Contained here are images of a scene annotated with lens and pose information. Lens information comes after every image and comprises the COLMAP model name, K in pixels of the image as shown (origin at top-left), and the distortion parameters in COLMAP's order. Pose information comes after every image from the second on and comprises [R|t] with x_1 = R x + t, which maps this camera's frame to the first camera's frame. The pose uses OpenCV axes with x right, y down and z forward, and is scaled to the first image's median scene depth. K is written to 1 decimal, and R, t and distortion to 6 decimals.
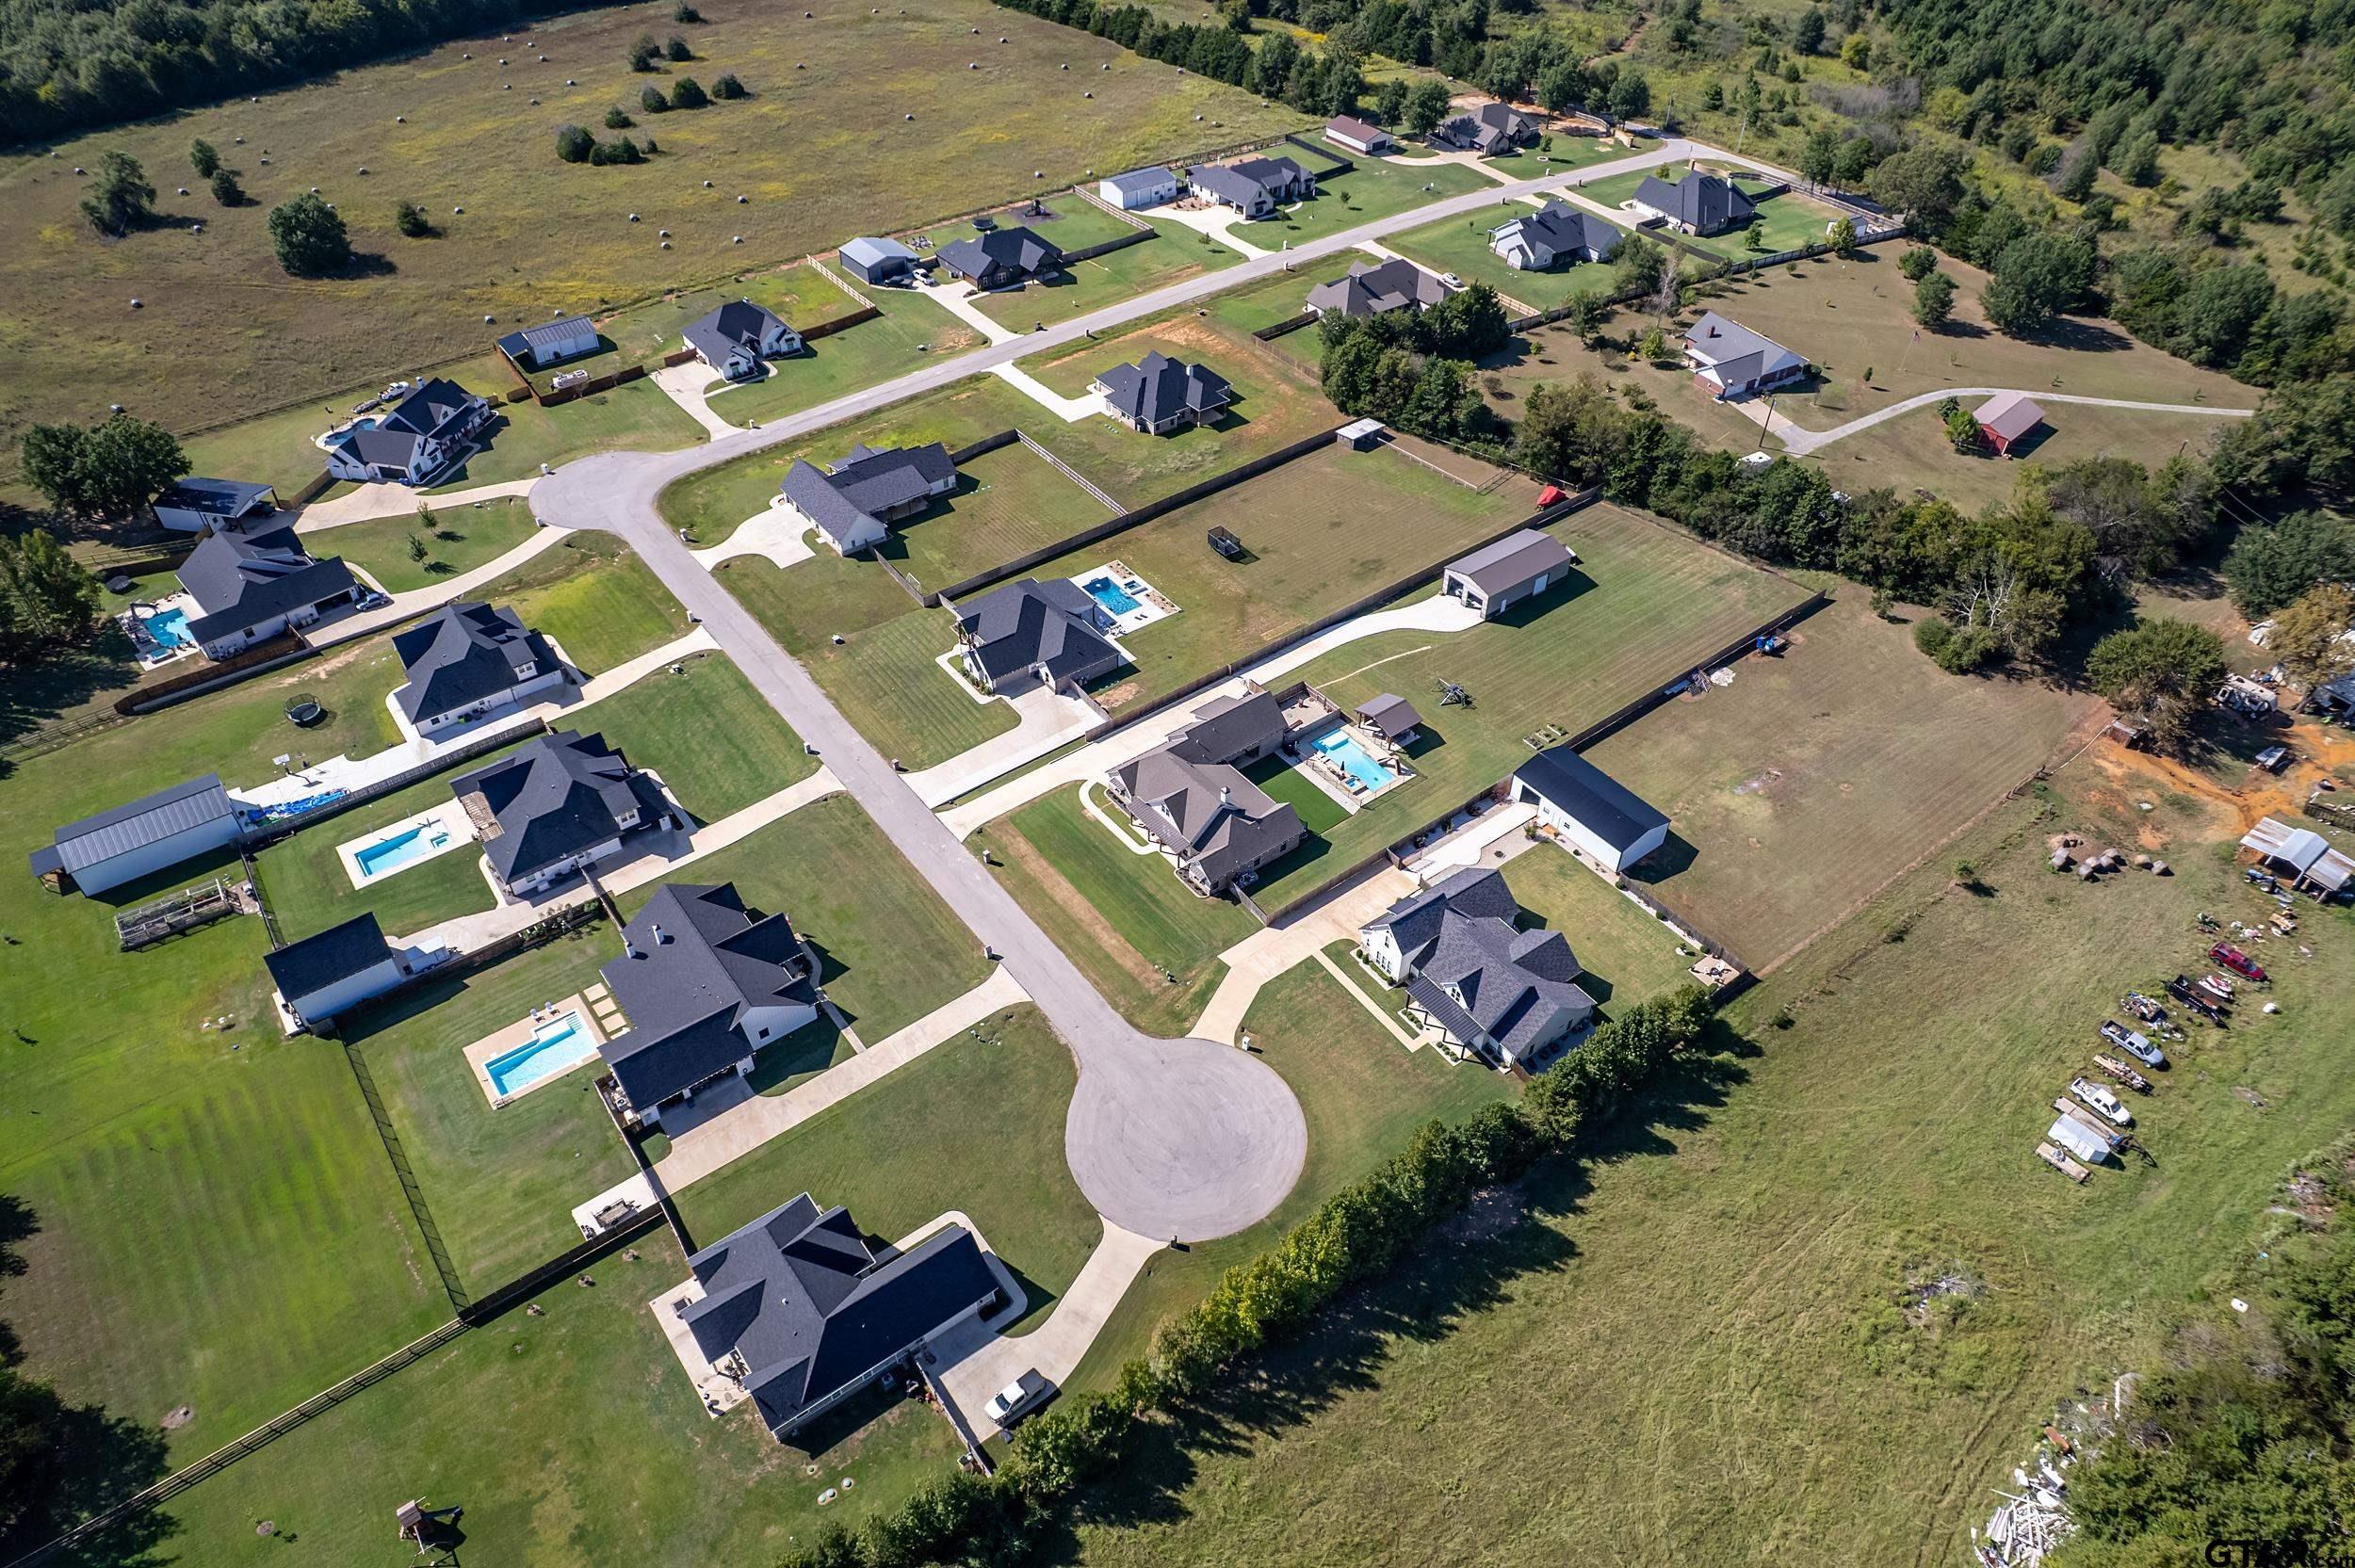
lens RADIAL K [[1526.5, 0, 1177.5], [0, 1526.5, 784.0], [0, 0, 1]] dist [-0.072824, 0.073578]
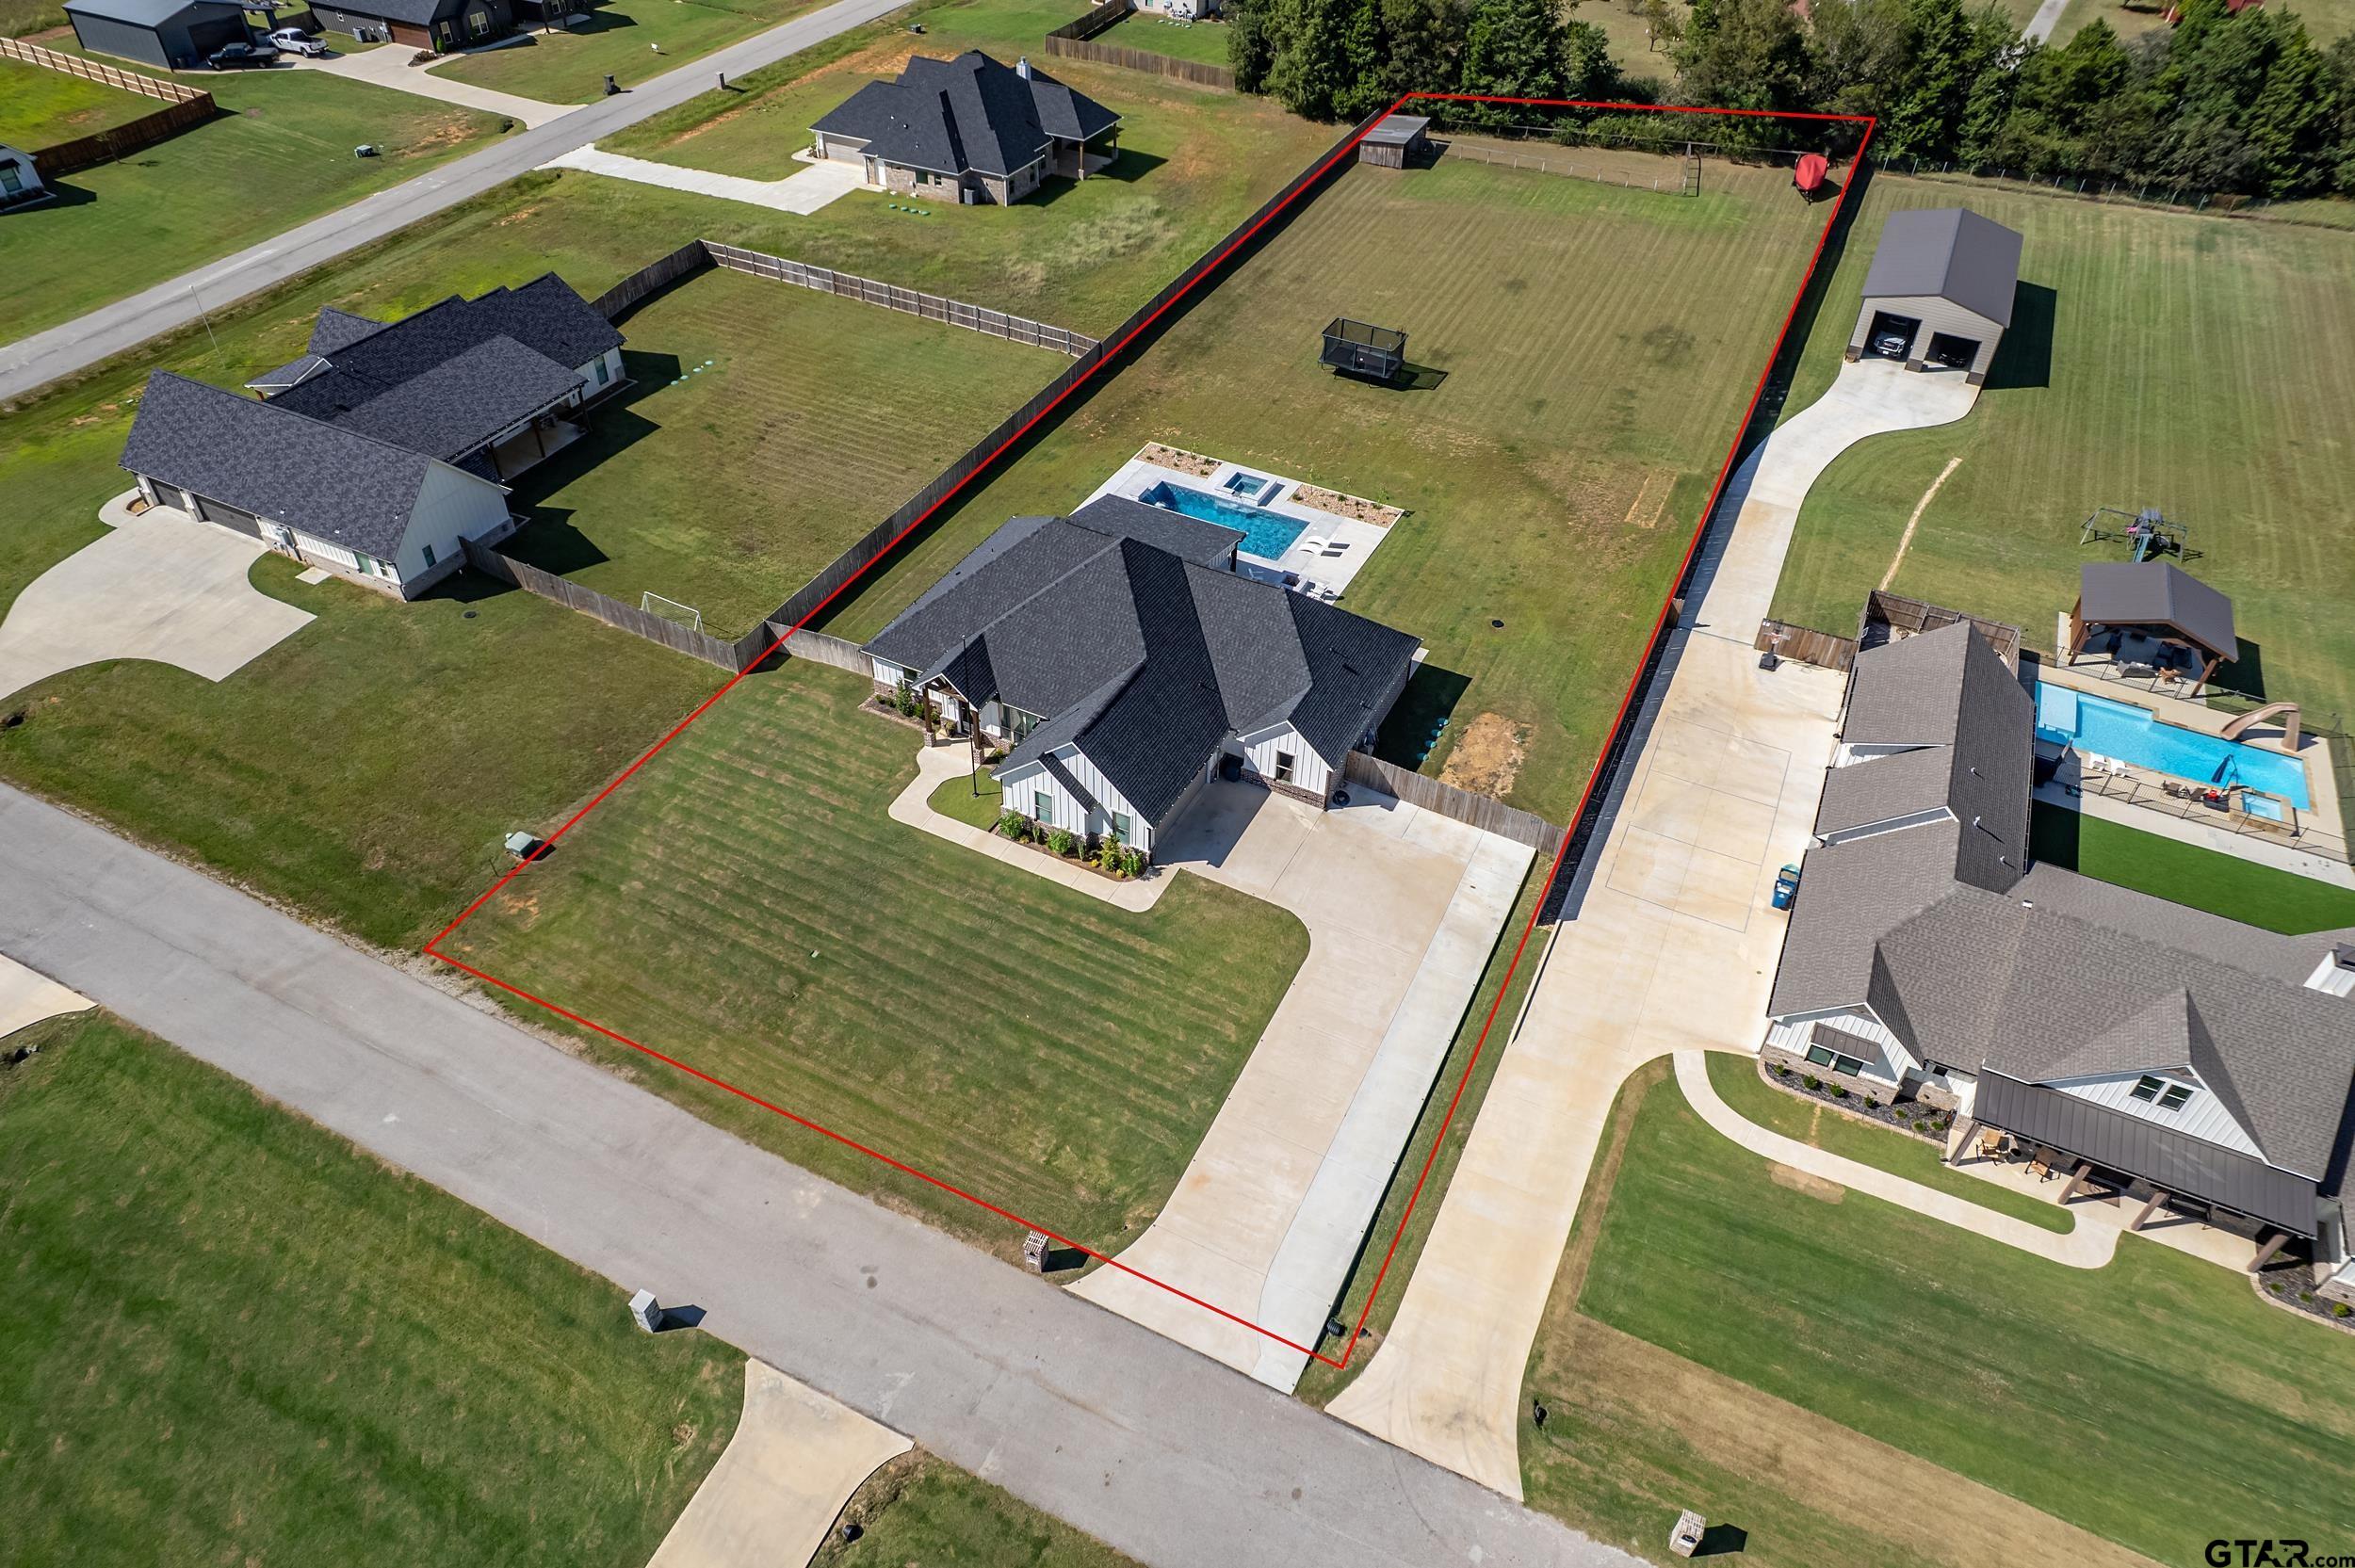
lens RADIAL K [[1526.5, 0, 1177.5], [0, 1526.5, 784.0], [0, 0, 1]] dist [-0.072824, 0.073578]
pose [[0.896056, -0.281337, 0.343413, -0.189548], [0.283080, 0.957984, 0.046185, -0.076722], [-0.341977, 0.055829, 0.938048, 0.619957]]
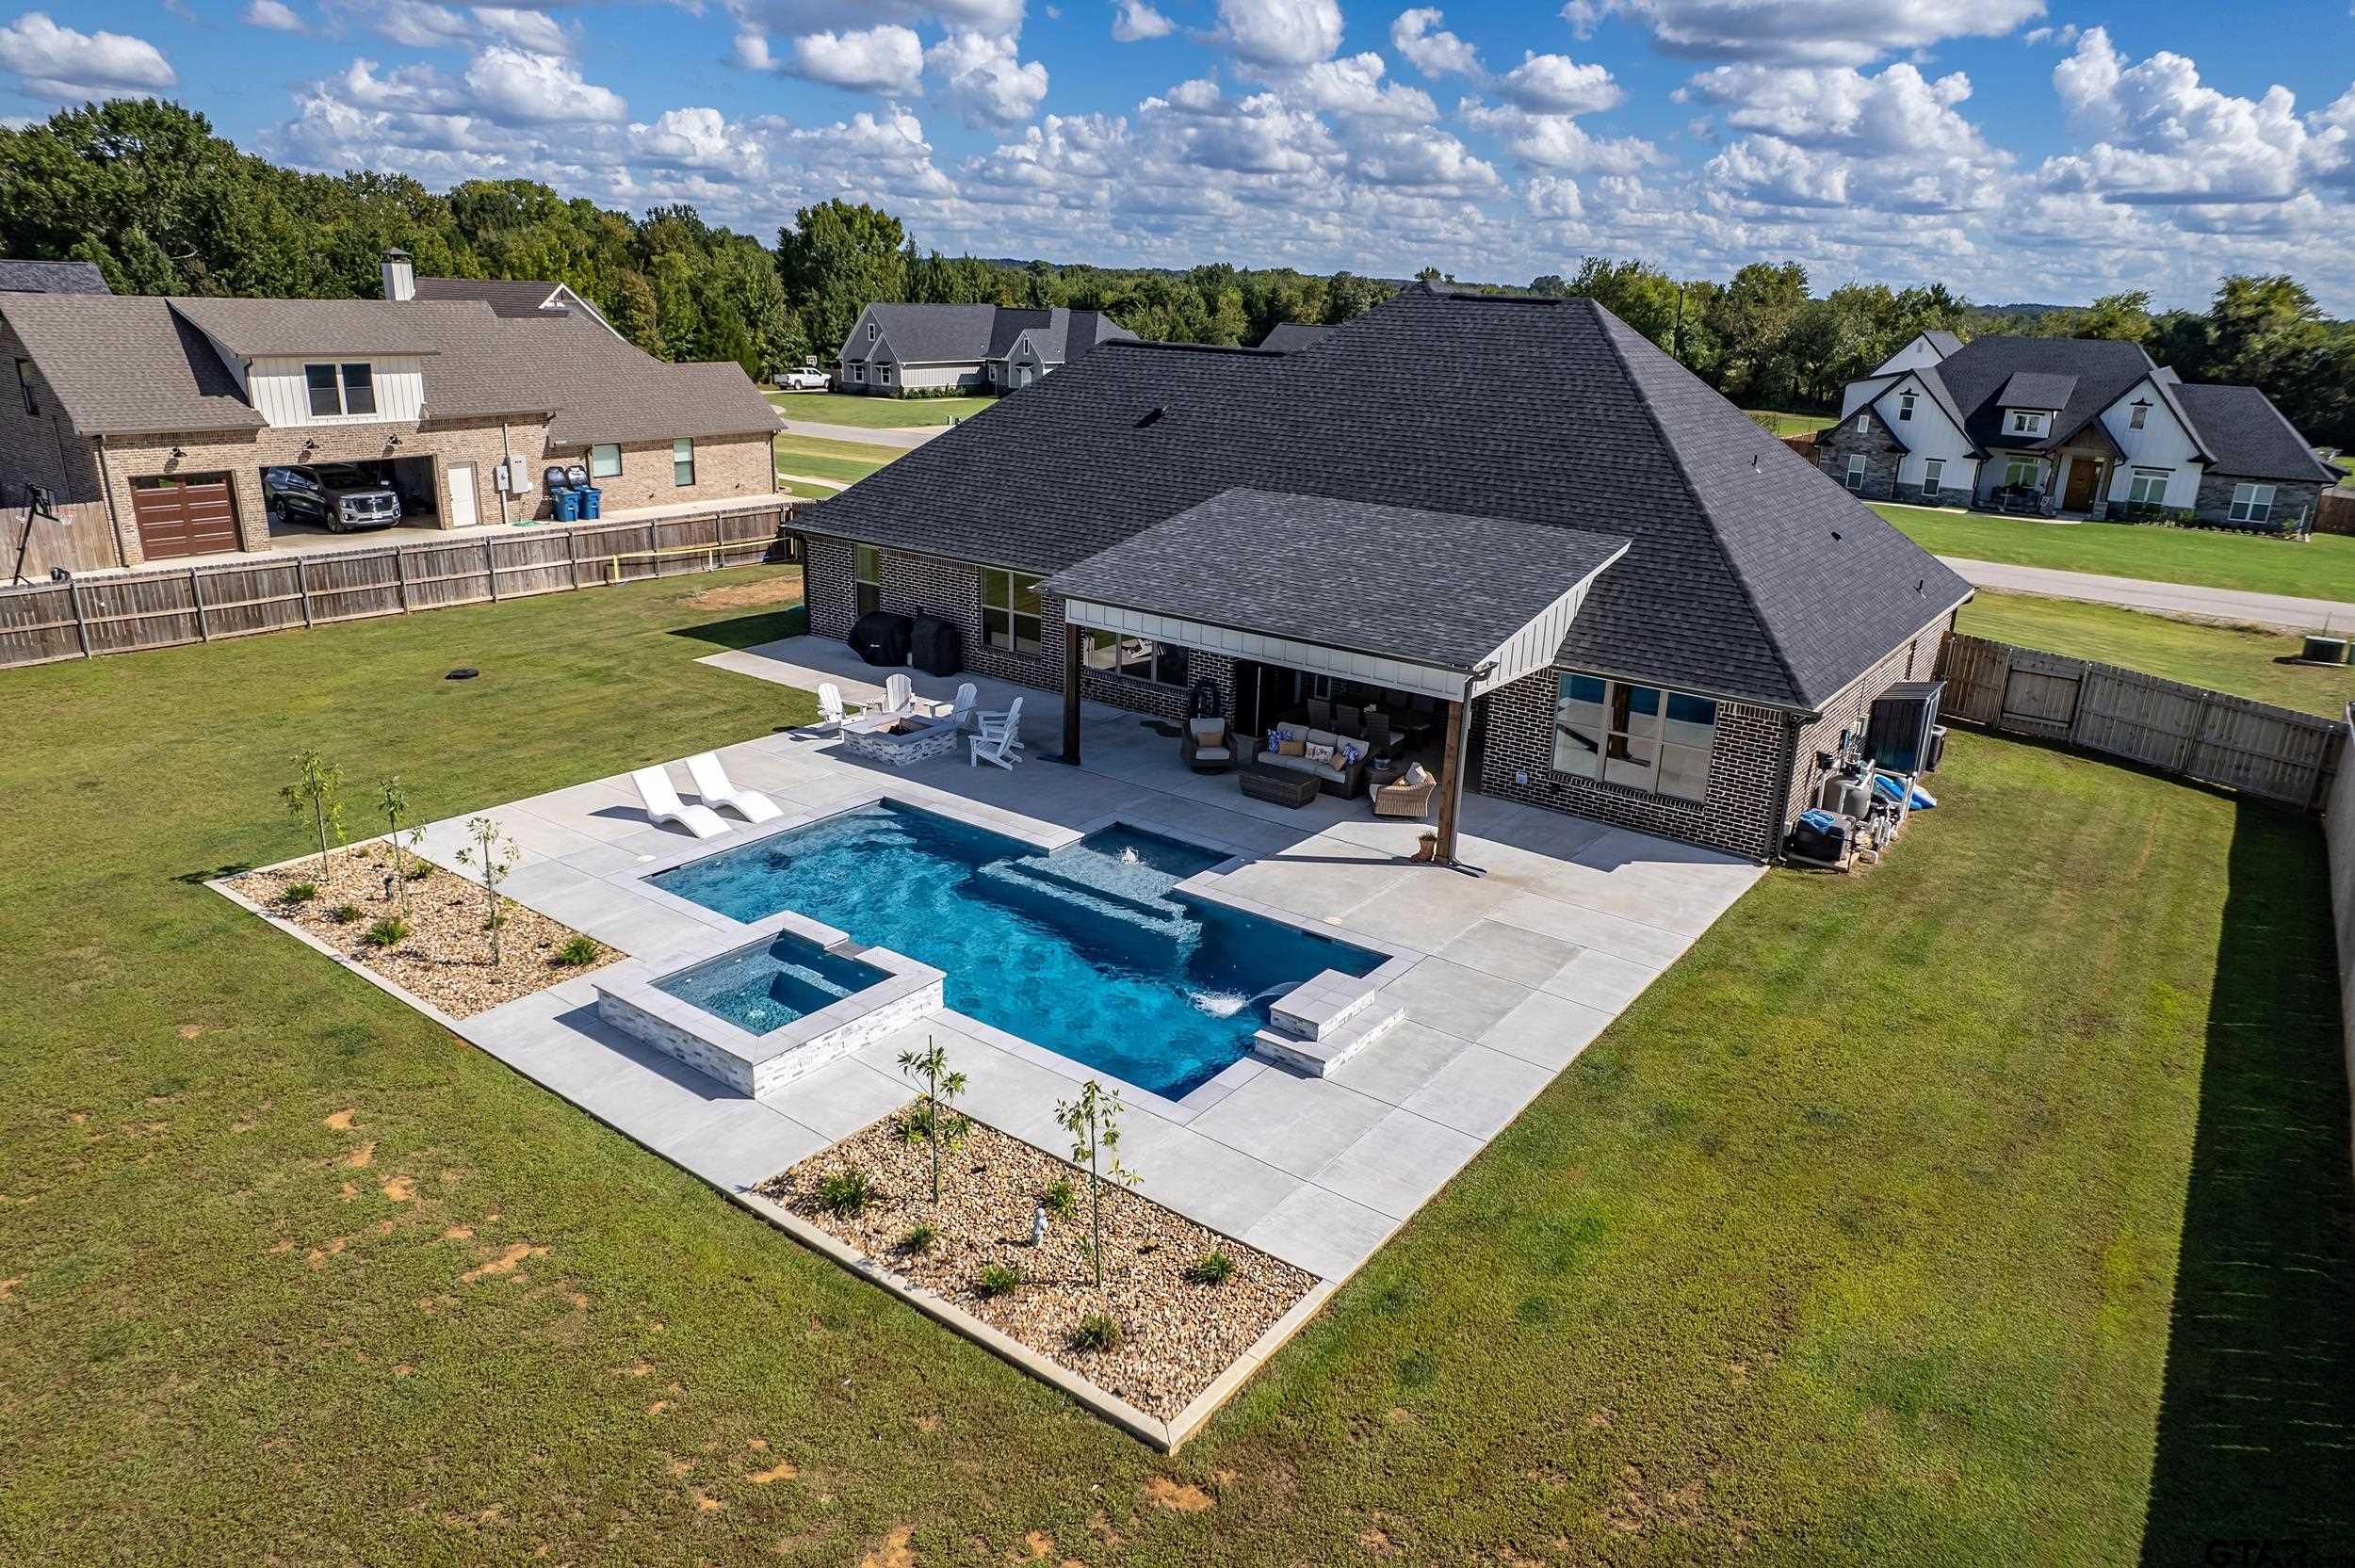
lens RADIAL K [[1509.3, 0, 1177.5], [0, 1509.3, 784.0], [0, 0, 1]] dist [-0.090875, 0.083662]
pose [[-0.957268, 0.045546, -0.285594, -0.026838], [-0.224947, 0.503383, 0.834269, -0.192280], [0.181760, 0.862862, -0.471627, 0.983449]]
